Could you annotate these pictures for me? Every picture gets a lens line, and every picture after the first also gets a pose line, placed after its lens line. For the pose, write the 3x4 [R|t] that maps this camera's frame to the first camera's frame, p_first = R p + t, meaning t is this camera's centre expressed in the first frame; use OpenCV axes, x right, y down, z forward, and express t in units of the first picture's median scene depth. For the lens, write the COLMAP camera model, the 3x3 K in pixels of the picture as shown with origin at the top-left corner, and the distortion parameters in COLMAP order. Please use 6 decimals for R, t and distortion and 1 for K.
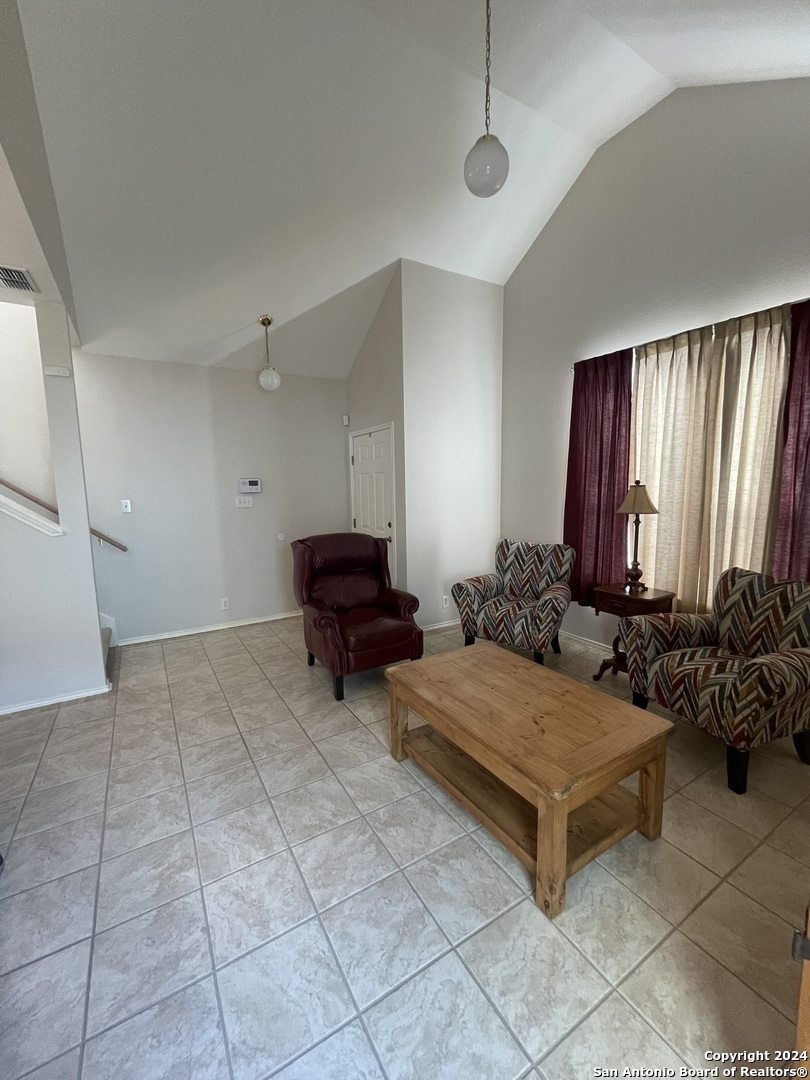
lens RADIAL K [[435.4, 0, 403.0], [0, 435.4, 540.0], [0, 0, 1]] dist [0.002542, 0.000852]
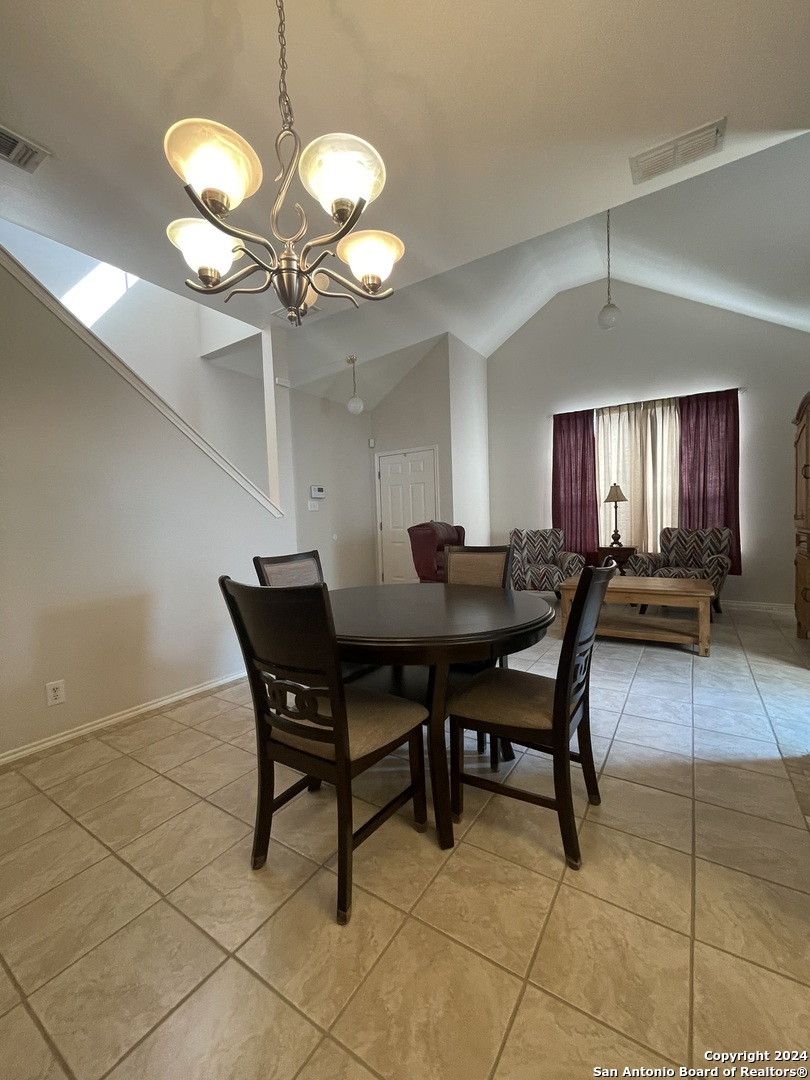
lens RADIAL K [[435.4, 0, 404.6], [0, 435.4, 541.3], [0, 0, 1]] dist [0.002542, 0.000852]
pose [[0.901897, -0.033862, 0.430621, -0.961806], [0.072277, 0.994698, -0.073160, 0.159821], [-0.425861, 0.097107, 0.899563, -0.191602]]
